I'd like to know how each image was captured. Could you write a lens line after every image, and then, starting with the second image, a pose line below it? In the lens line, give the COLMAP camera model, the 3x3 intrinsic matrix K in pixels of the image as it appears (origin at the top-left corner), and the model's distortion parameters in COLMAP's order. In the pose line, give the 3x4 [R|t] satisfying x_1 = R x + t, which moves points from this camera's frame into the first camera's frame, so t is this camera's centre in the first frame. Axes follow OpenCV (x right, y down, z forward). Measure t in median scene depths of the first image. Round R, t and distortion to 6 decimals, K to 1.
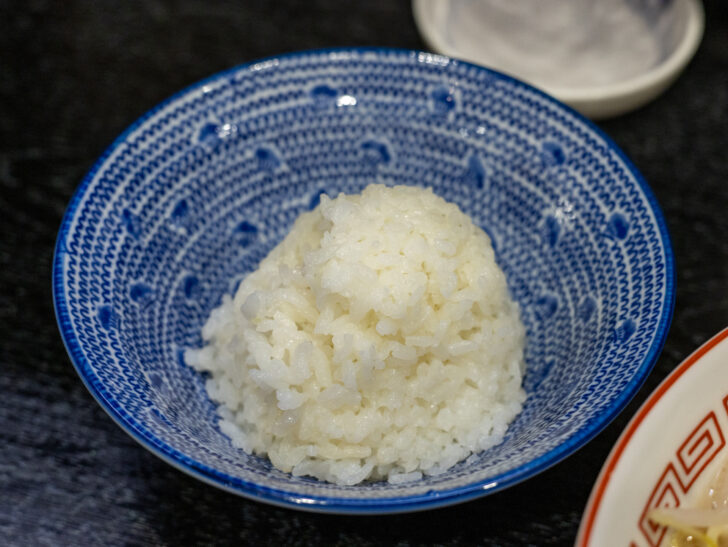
lens RADIAL K [[1022.6, 0, 341.9], [0, 1022.6, 273.5], [0, 0, 1]] dist [-0.004607, -0.003052]
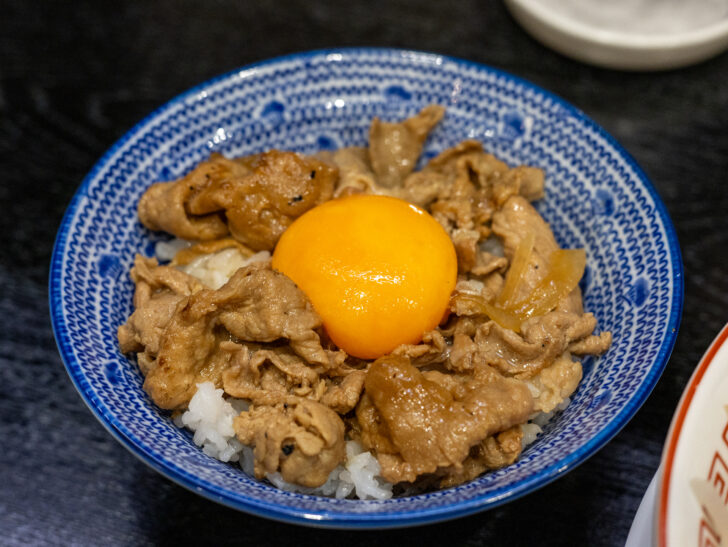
lens RADIAL K [[1022.6, 0, 341.9], [0, 1022.6, 273.5], [0, 0, 1]] dist [-0.004607, -0.003052]
pose [[0.961740, 0.223088, -0.159024, 0.142185], [-0.221141, 0.974778, 0.030067, -0.028521], [0.161721, 0.006250, 0.986817, 0.020763]]
